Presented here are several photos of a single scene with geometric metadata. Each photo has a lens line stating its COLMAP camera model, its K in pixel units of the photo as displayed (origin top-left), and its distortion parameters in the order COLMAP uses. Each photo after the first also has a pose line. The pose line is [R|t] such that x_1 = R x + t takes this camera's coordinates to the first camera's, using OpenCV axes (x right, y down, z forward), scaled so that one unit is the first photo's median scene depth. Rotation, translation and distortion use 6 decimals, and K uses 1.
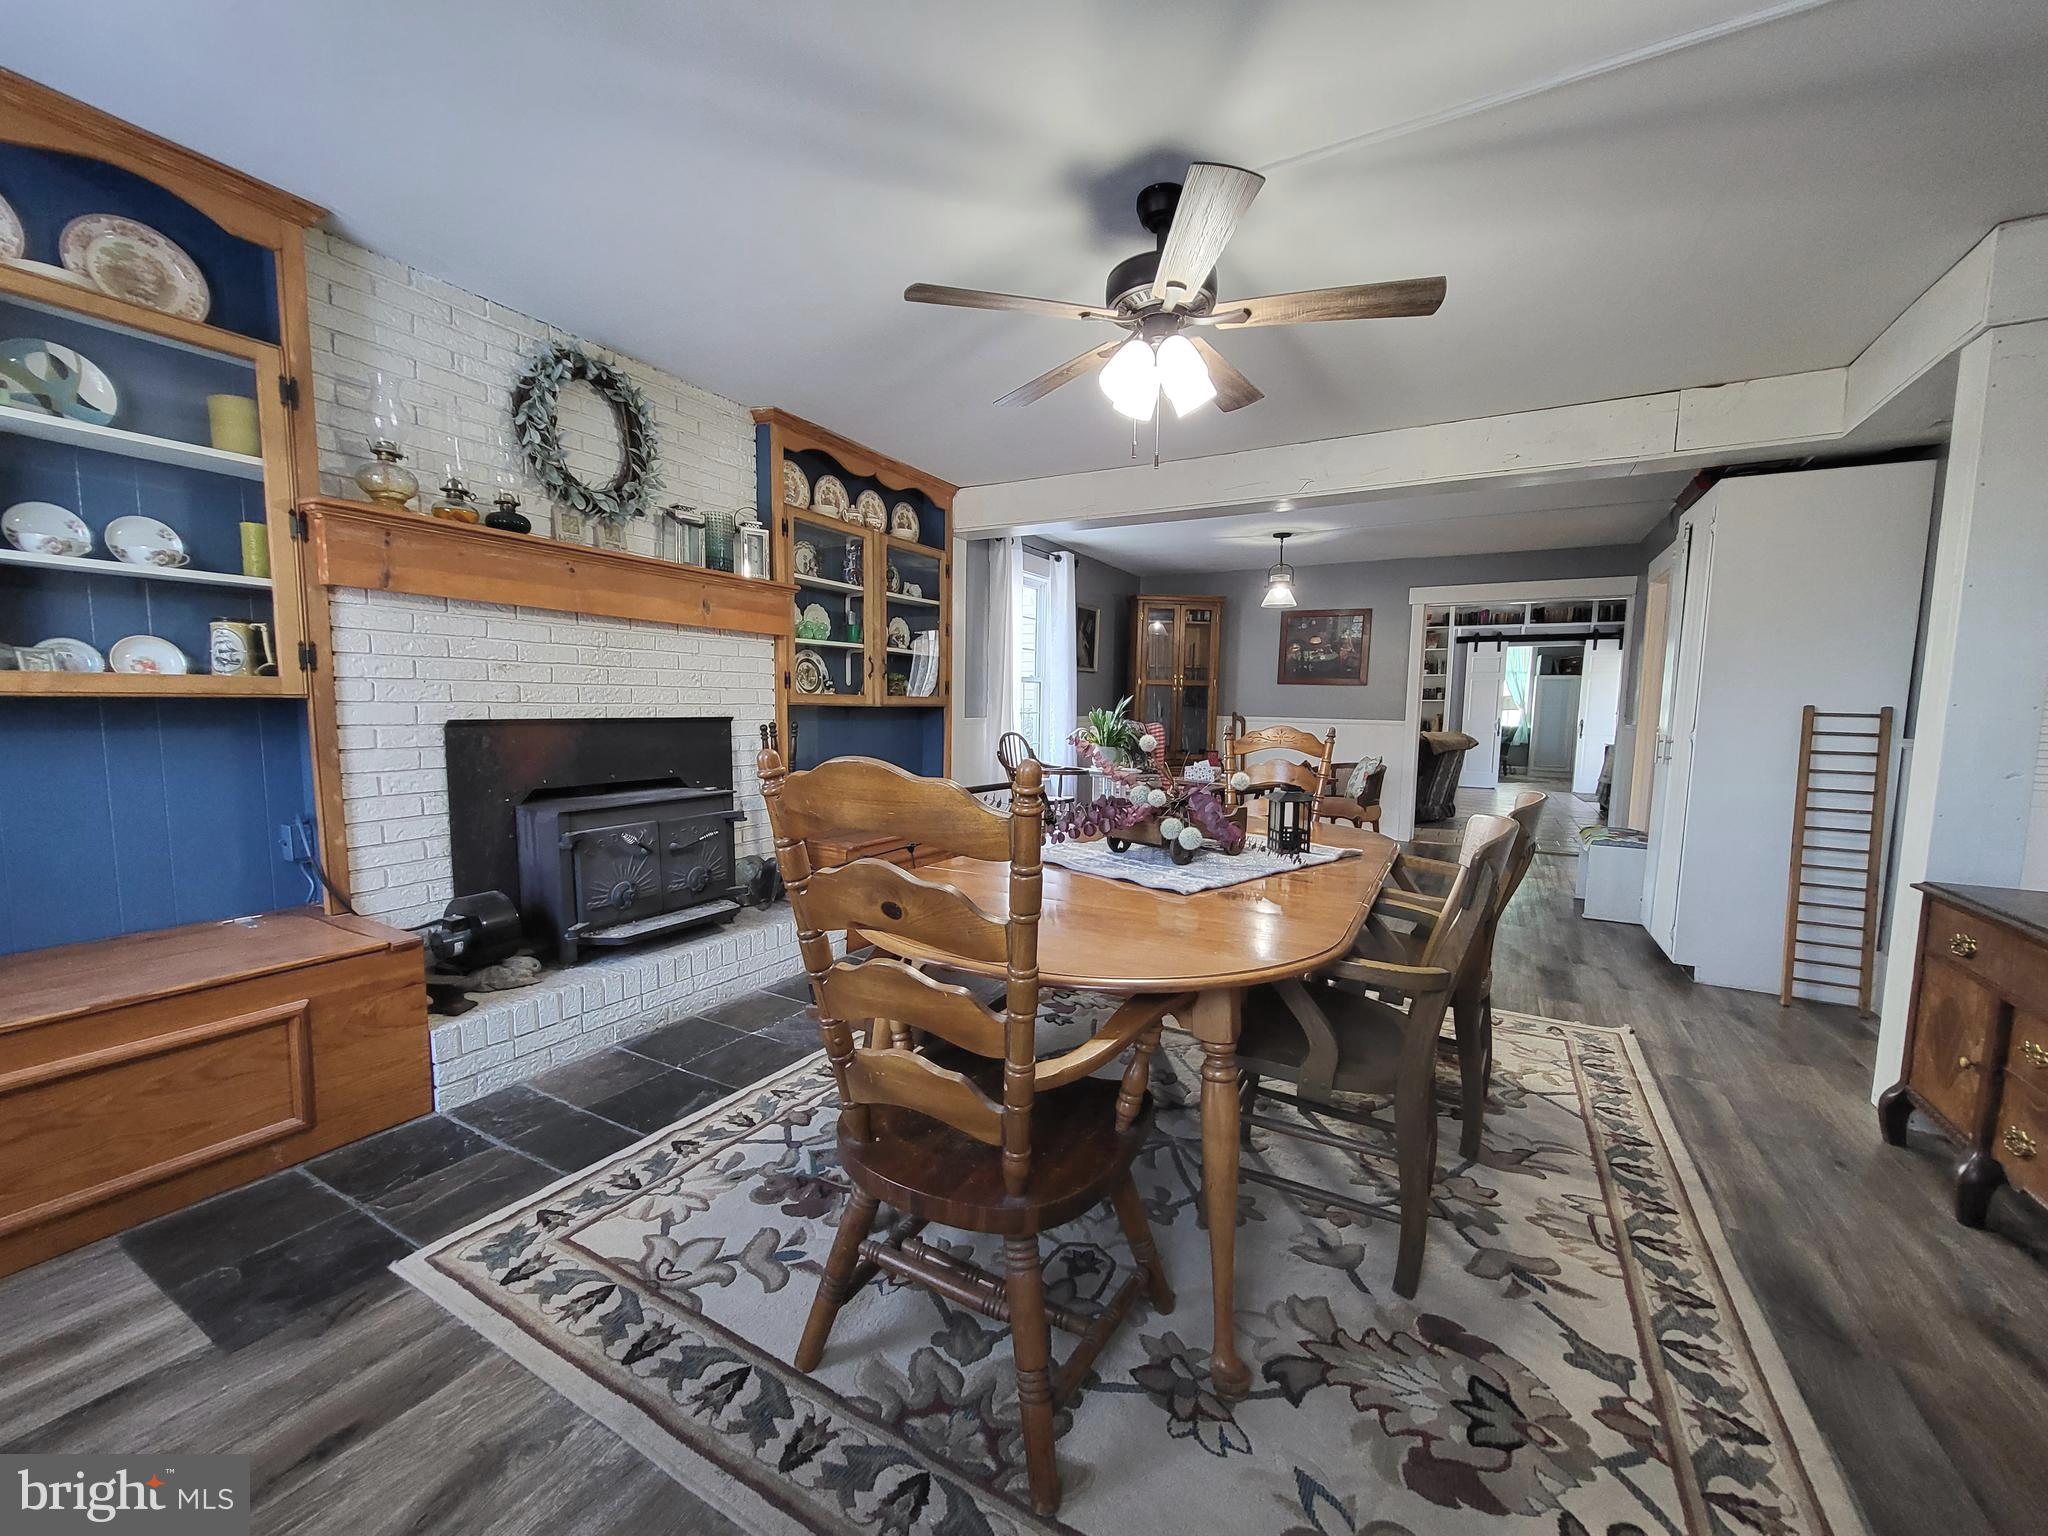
lens RADIAL K [[805.2, 0, 1029.1], [0, 805.2, 783.7], [0, 0, 1]] dist [0.004323, -0.000513]
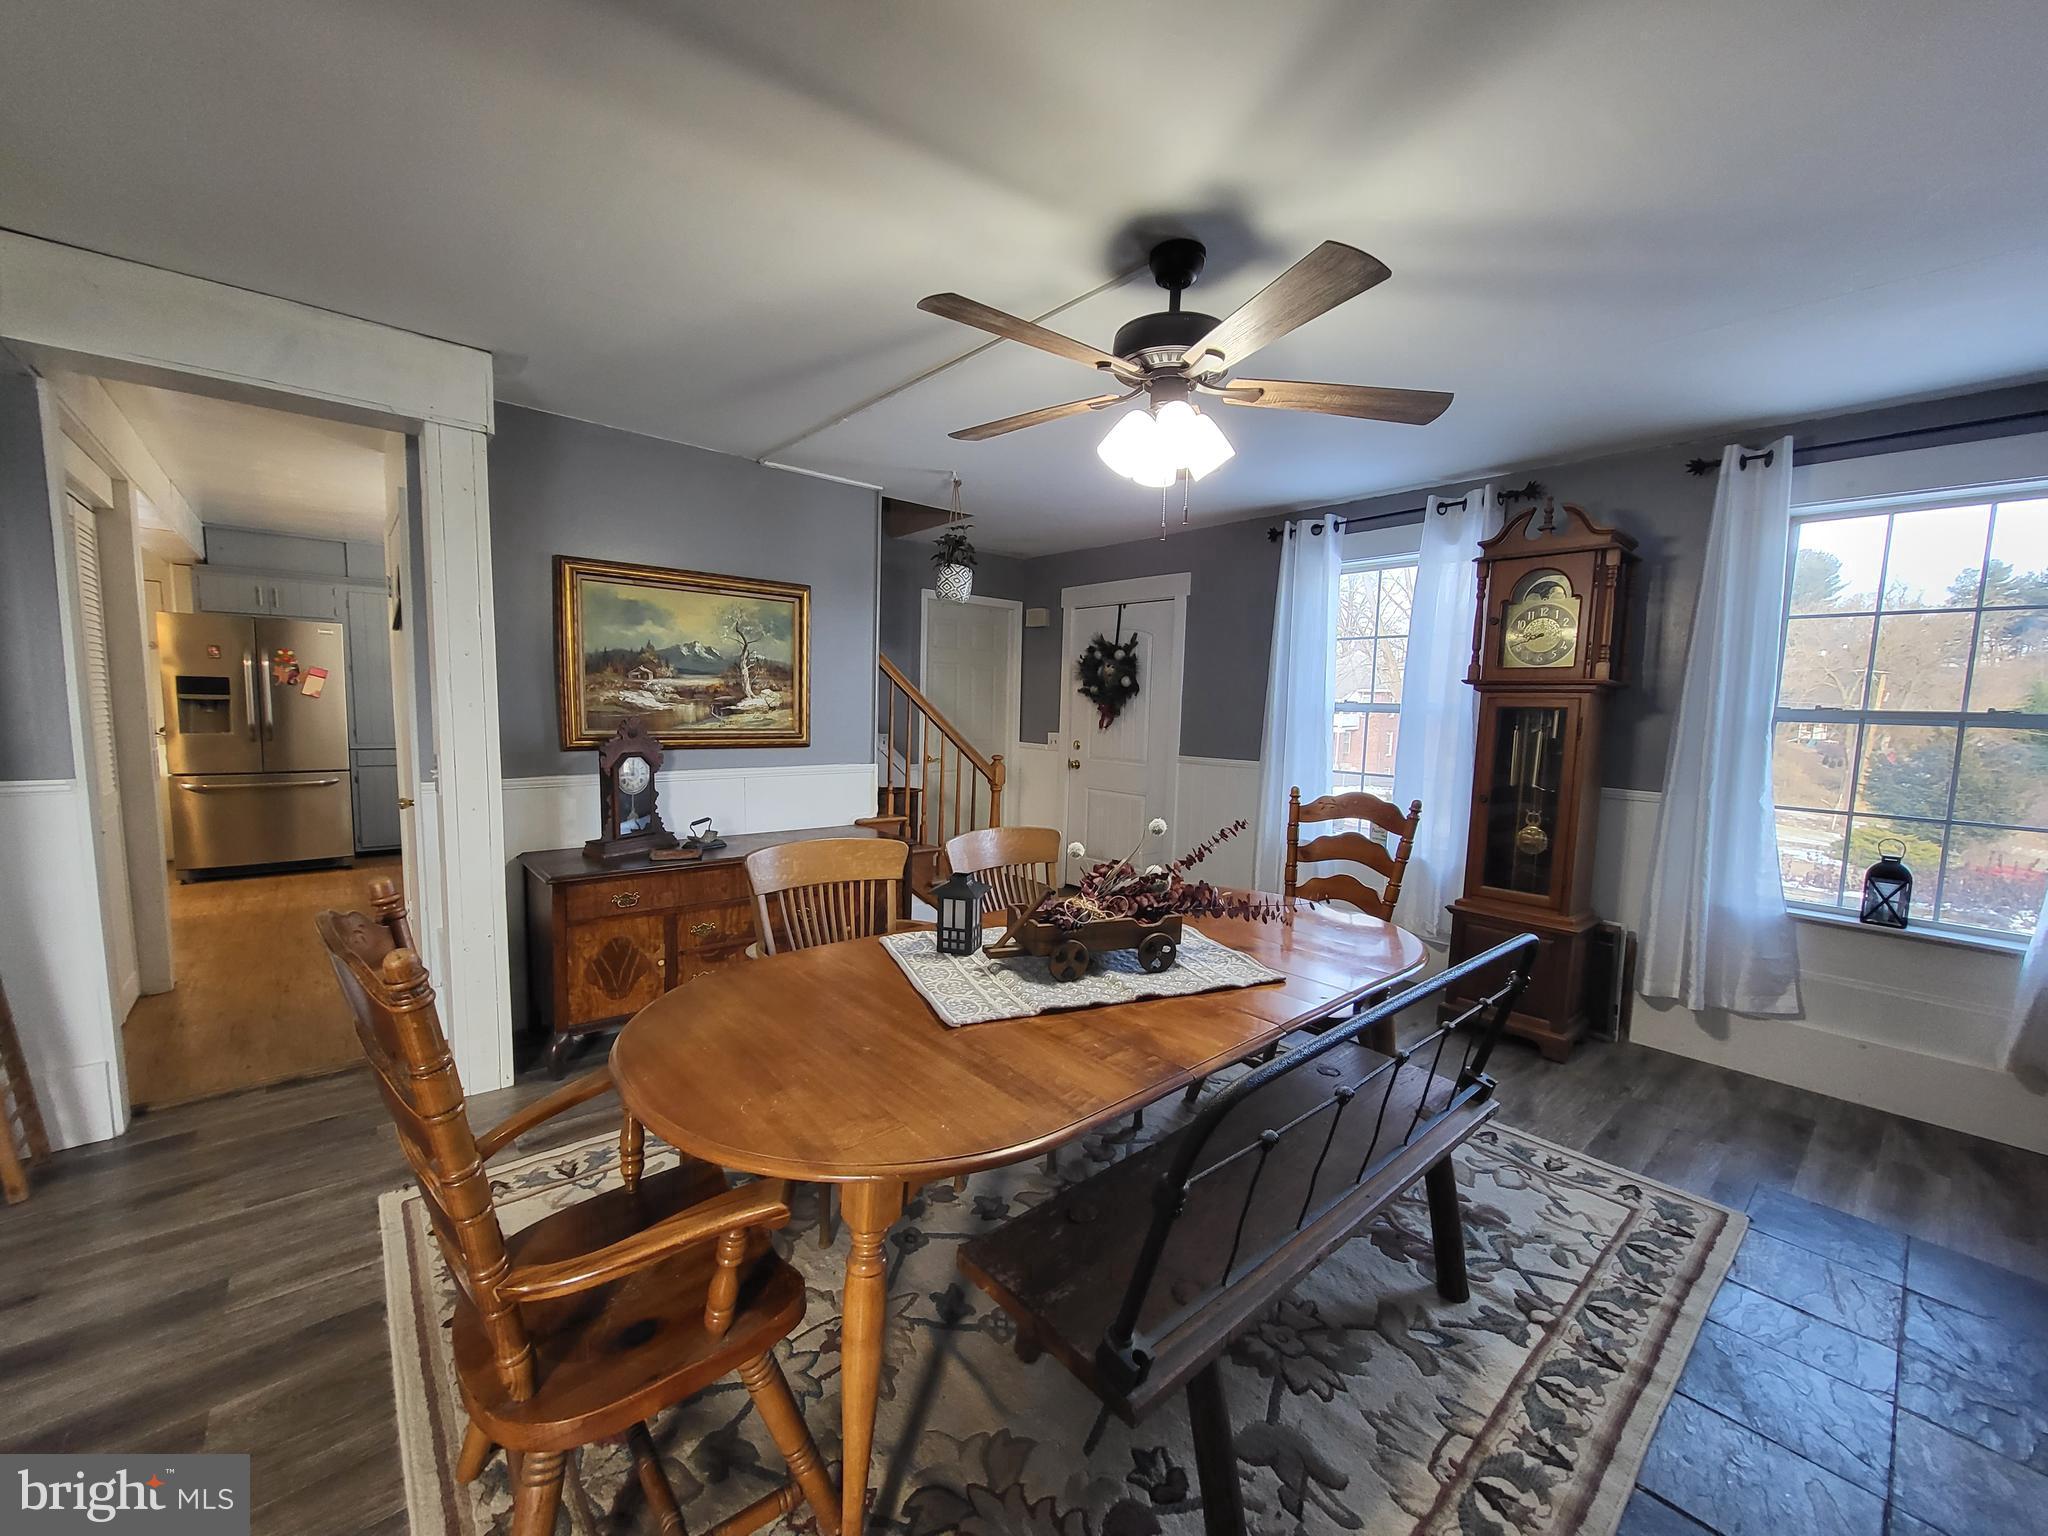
lens RADIAL K [[805.2, 0, 1024.4], [0, 805.2, 778.5], [0, 0, 1]] dist [0.004323, -0.000513]
pose [[-0.940193, -0.072615, 0.332813, -0.023155], [-0.007727, 0.981310, 0.192280, -0.276563], [-0.340555, 0.178209, -0.923181, 1.824796]]
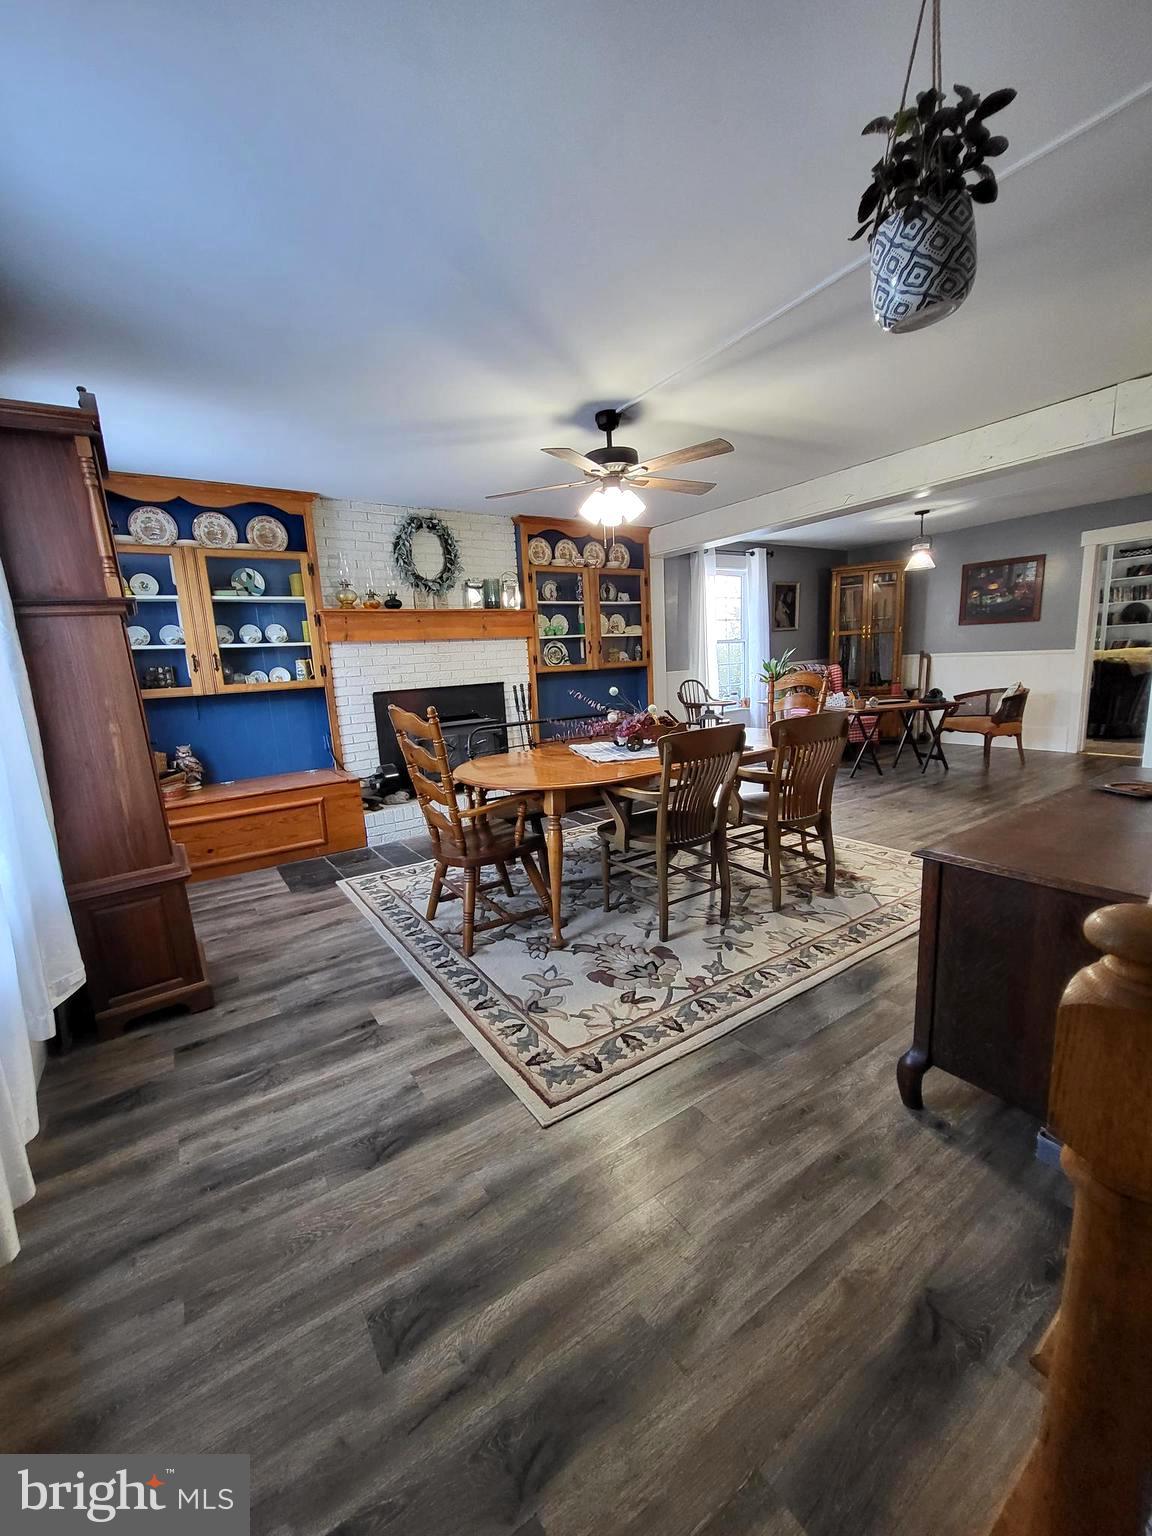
lens RADIAL K [[603.9, 0, 571.6], [0, 603.9, 768.4], [0, 0, 1]] dist [0.004323, -0.000513]
pose [[0.891477, 0.017256, -0.452737, 0.701032], [0.023244, 0.996217, 0.083739, 0.010916], [0.452469, -0.085174, 0.887703, -0.390672]]
